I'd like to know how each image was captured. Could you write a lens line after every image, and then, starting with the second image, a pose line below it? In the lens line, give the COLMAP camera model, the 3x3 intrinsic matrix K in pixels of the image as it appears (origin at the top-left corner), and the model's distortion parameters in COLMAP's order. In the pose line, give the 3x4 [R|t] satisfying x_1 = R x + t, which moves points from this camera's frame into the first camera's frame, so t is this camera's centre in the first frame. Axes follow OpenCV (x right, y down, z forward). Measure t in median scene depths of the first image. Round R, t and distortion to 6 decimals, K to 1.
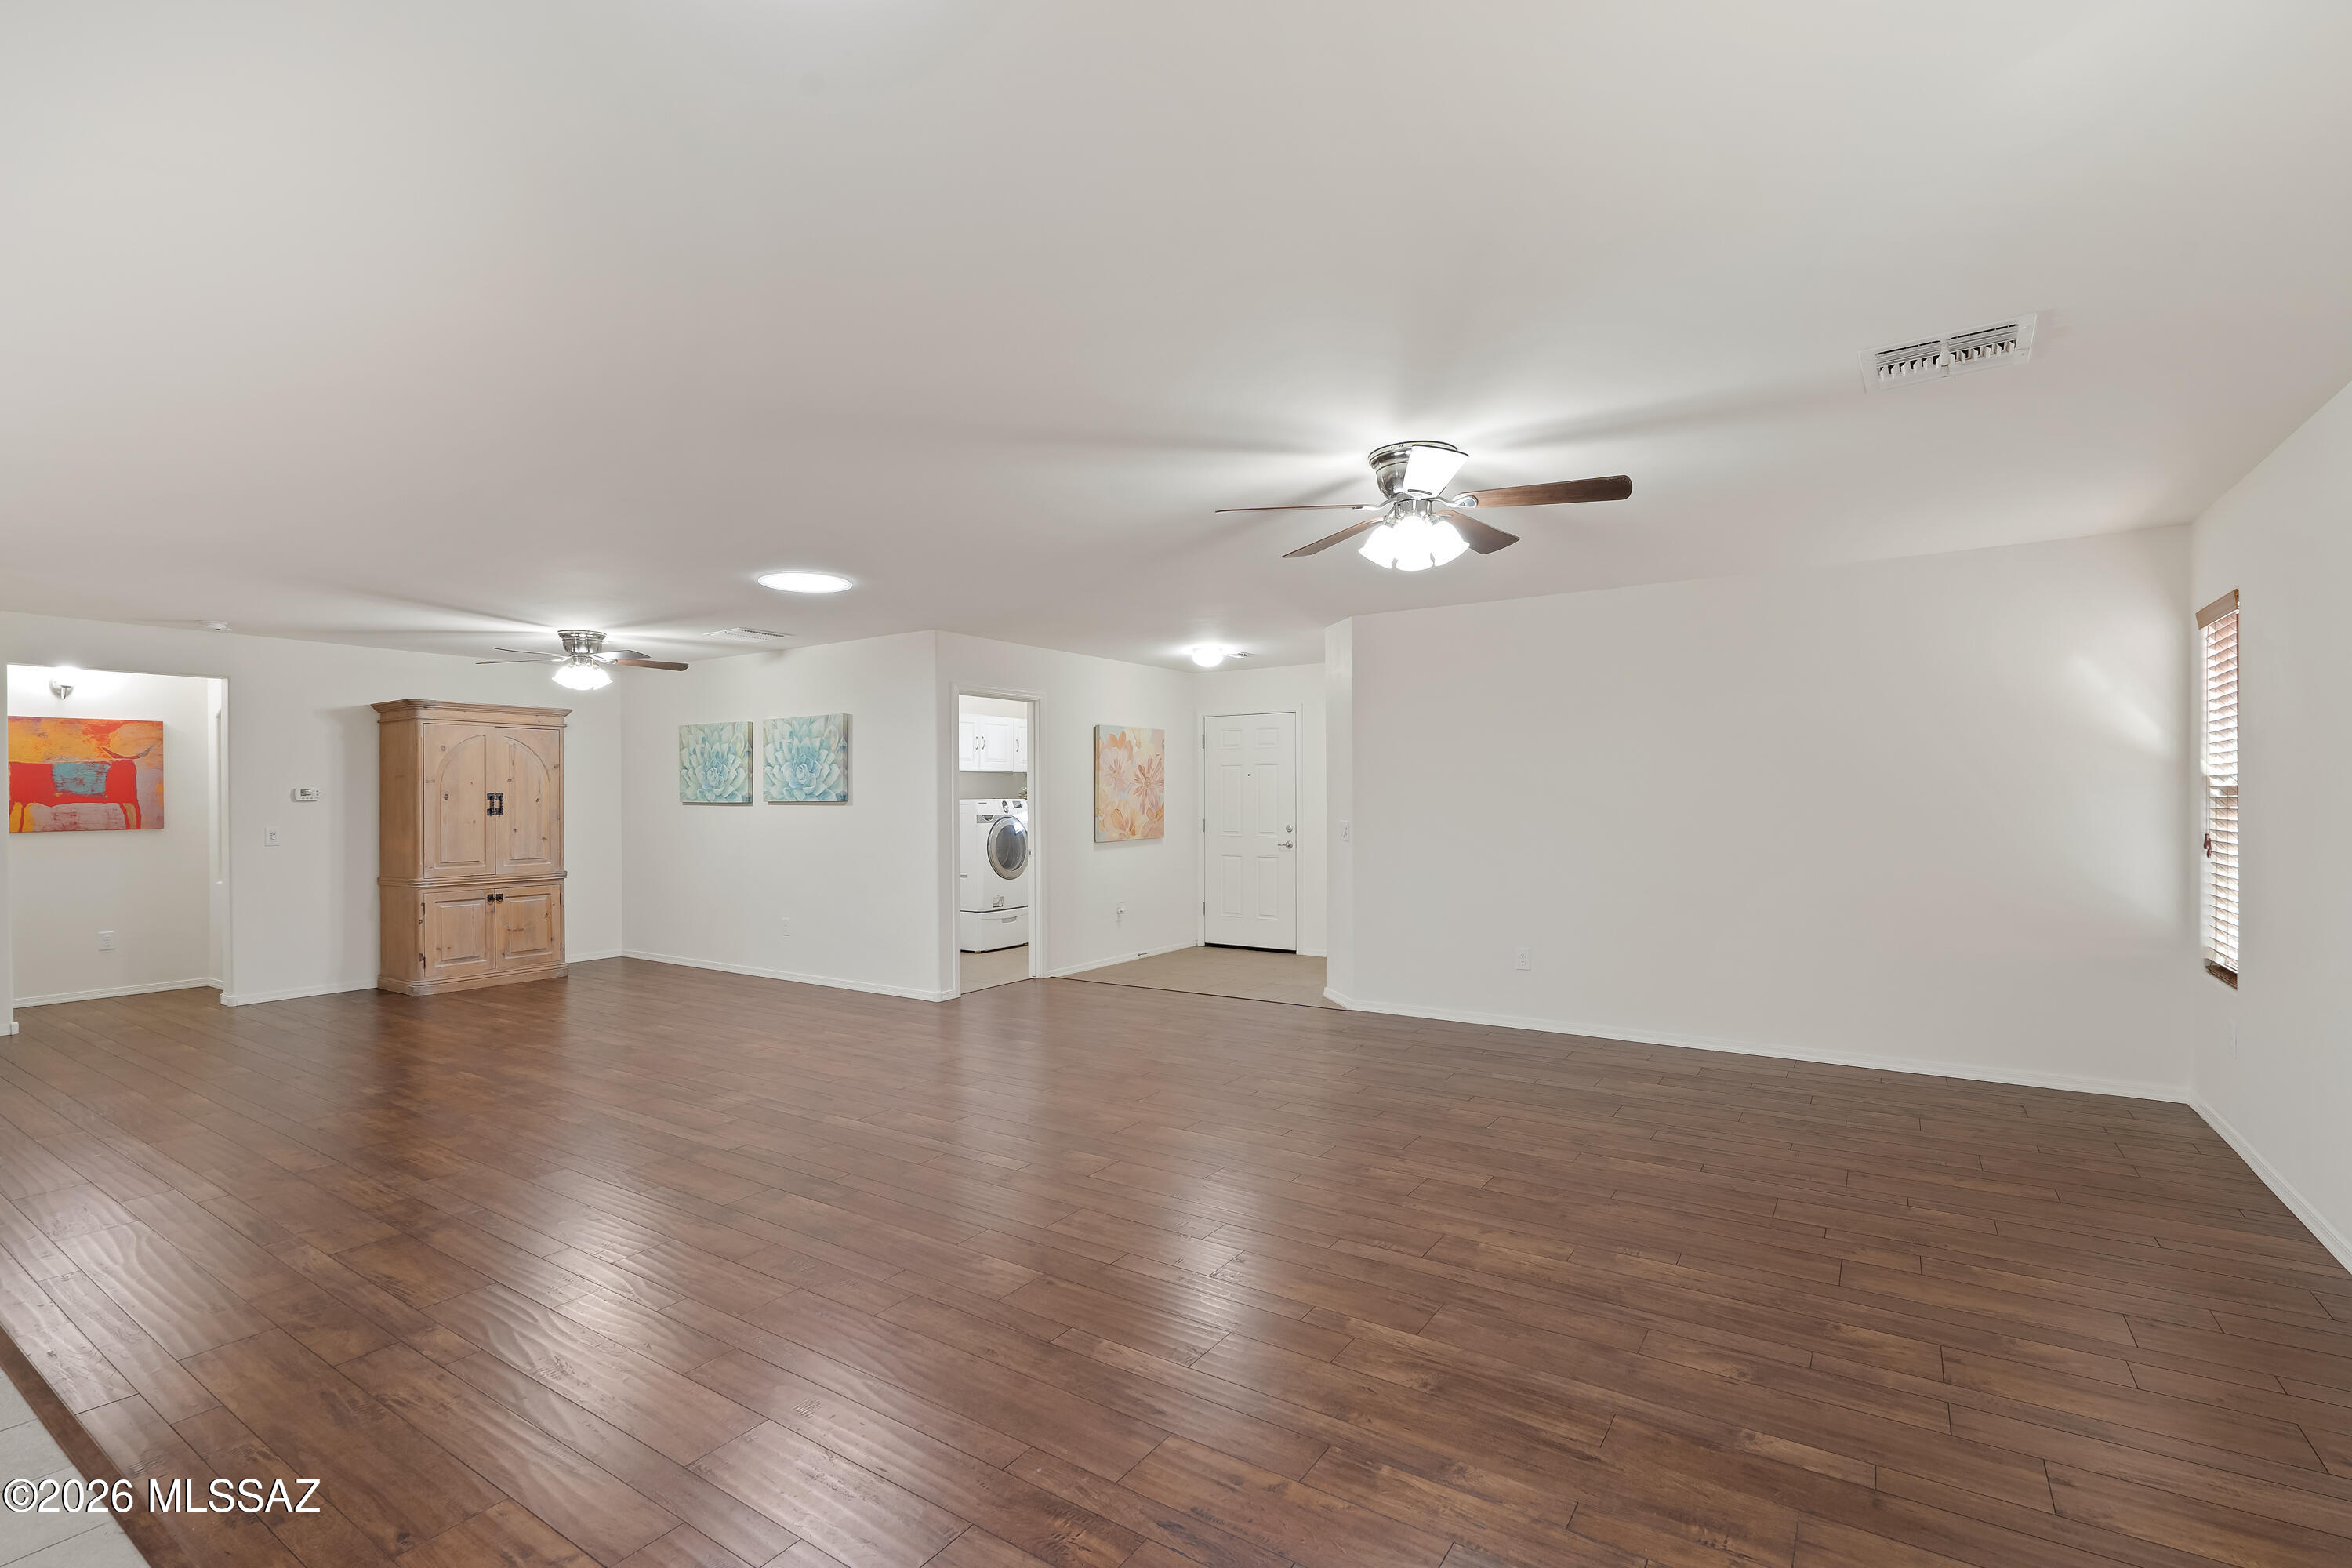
lens RADIAL K [[1085.6, 0, 1179.8], [0, 1085.6, 791.8], [0, 0, 1]] dist [-0.006751, 0.004211]
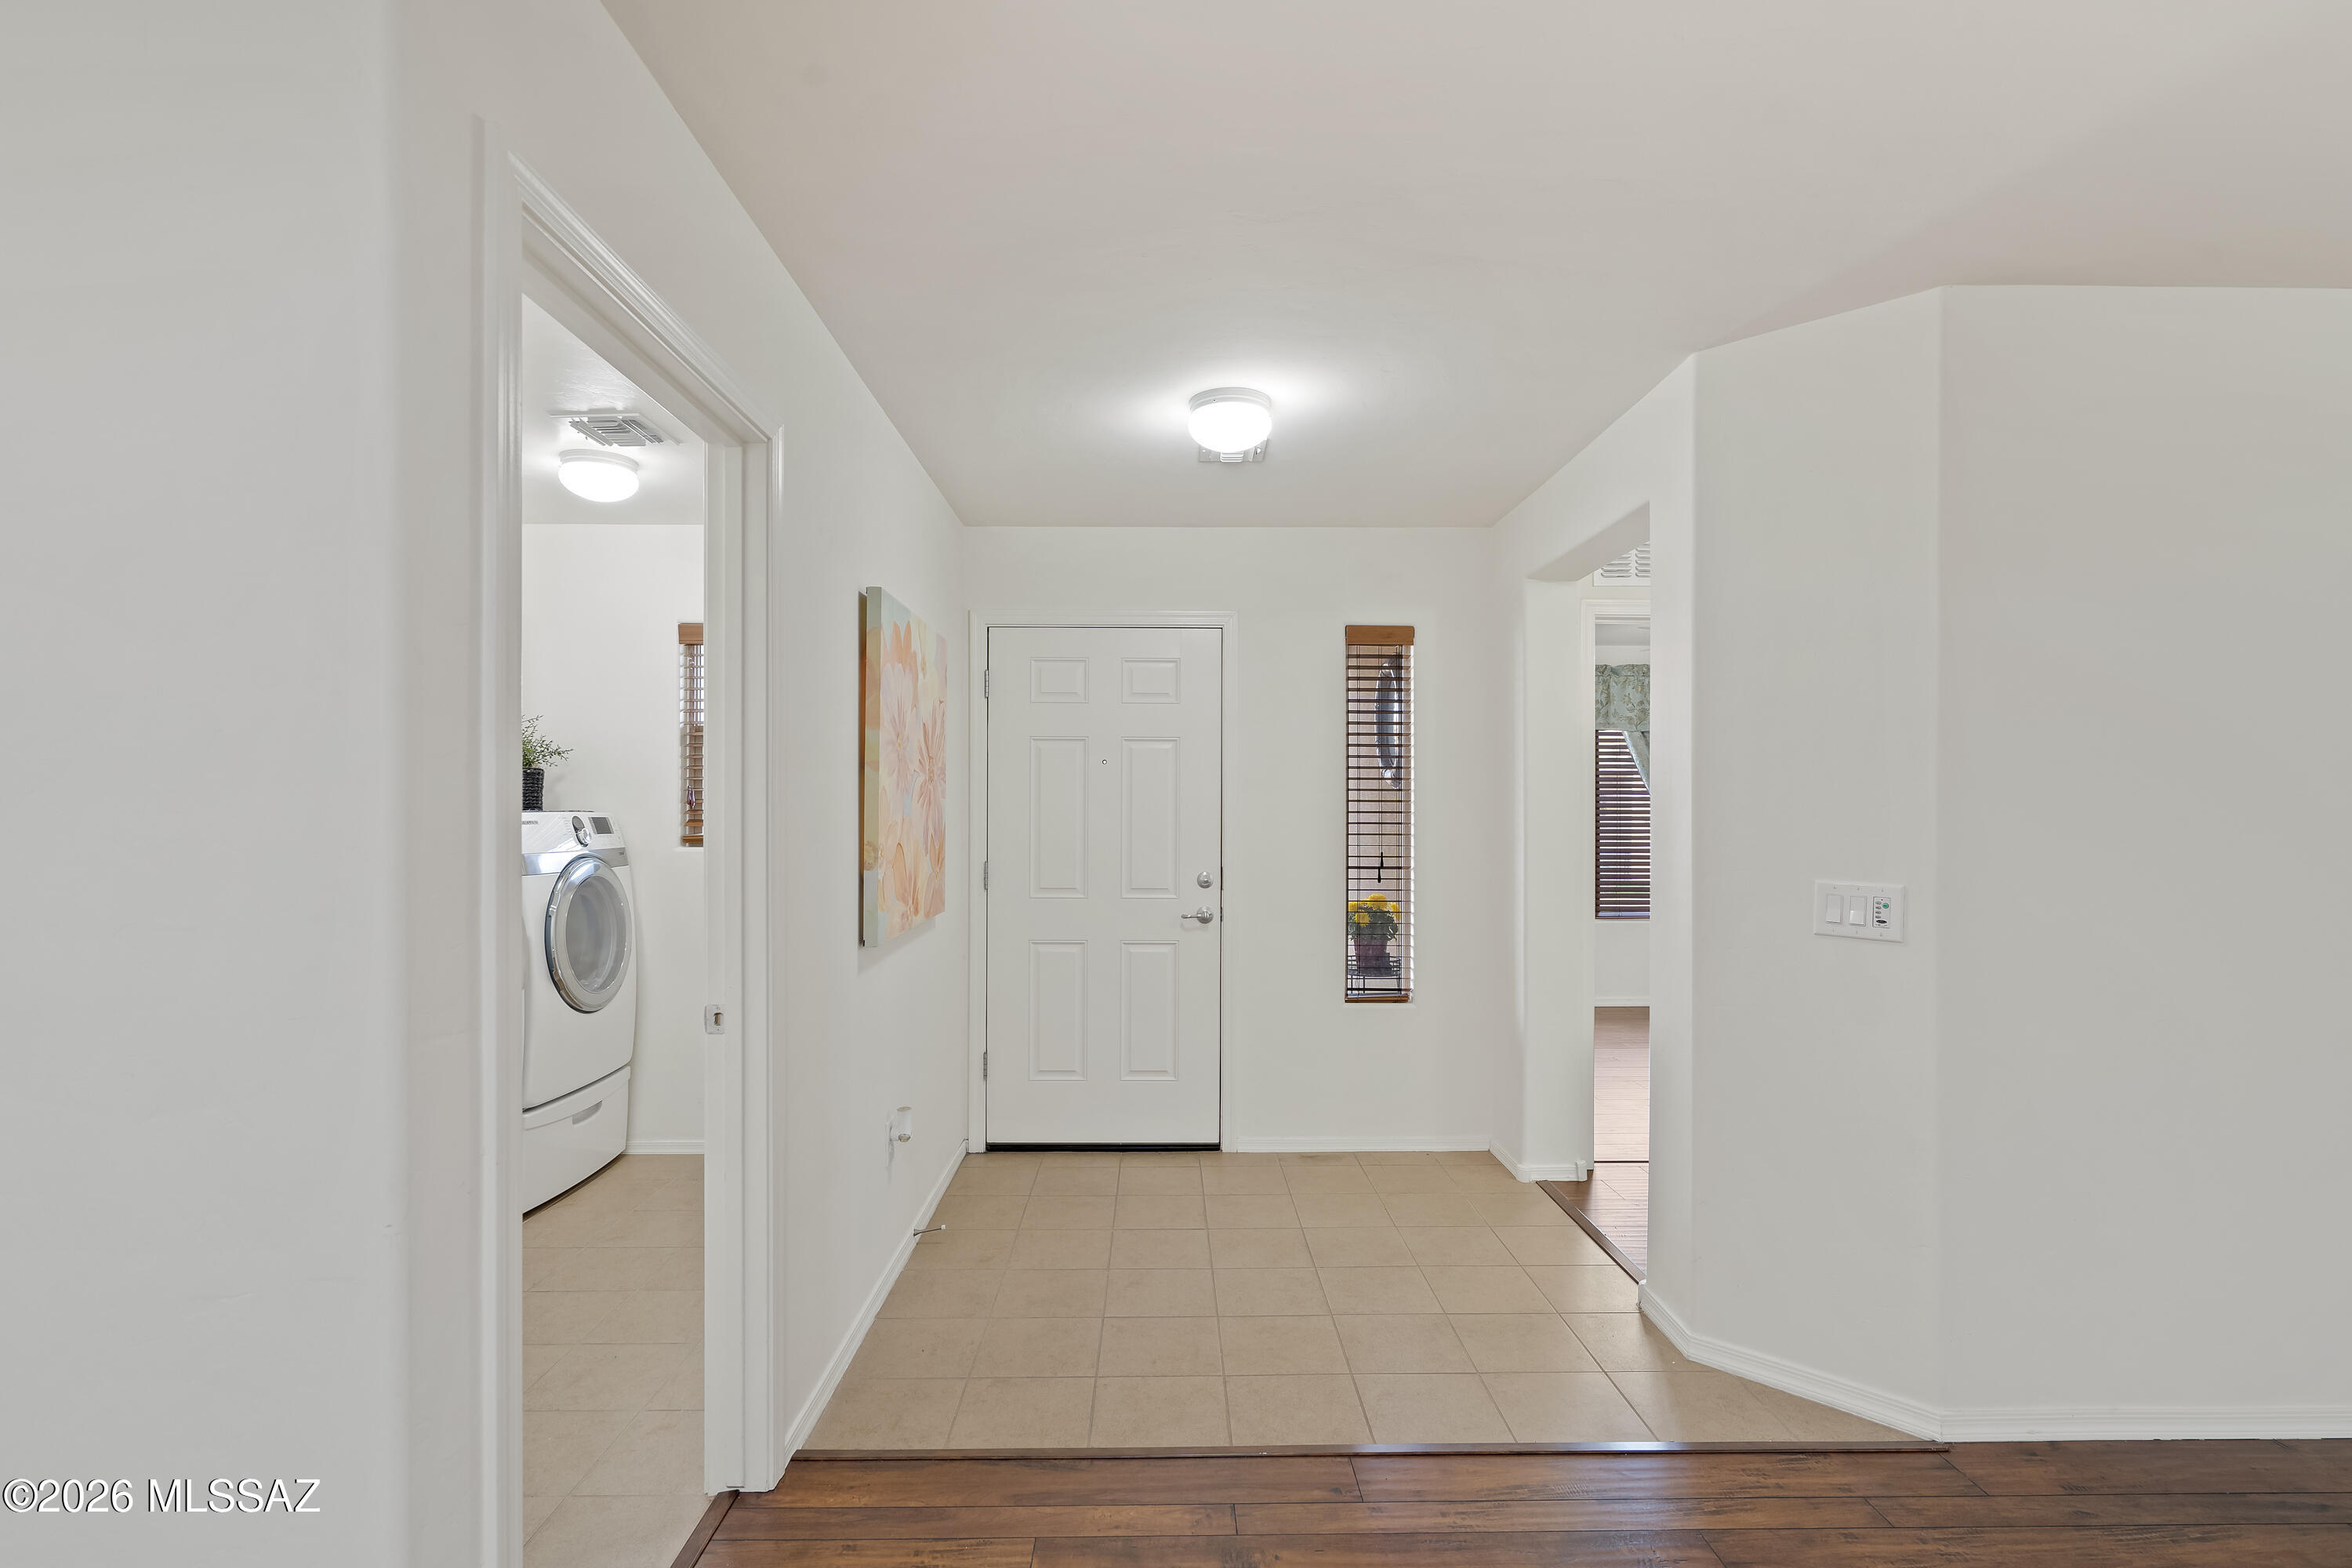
lens RADIAL K [[1085.6, 0, 1172.7], [0, 1085.6, 812.8], [0, 0, 1]] dist [-0.006751, 0.004211]
pose [[0.823933, 0.006642, 0.566649, -0.200692], [-0.009152, 0.999957, 0.001586, 0.005367], [-0.566614, -0.006493, 0.823958, 0.738803]]
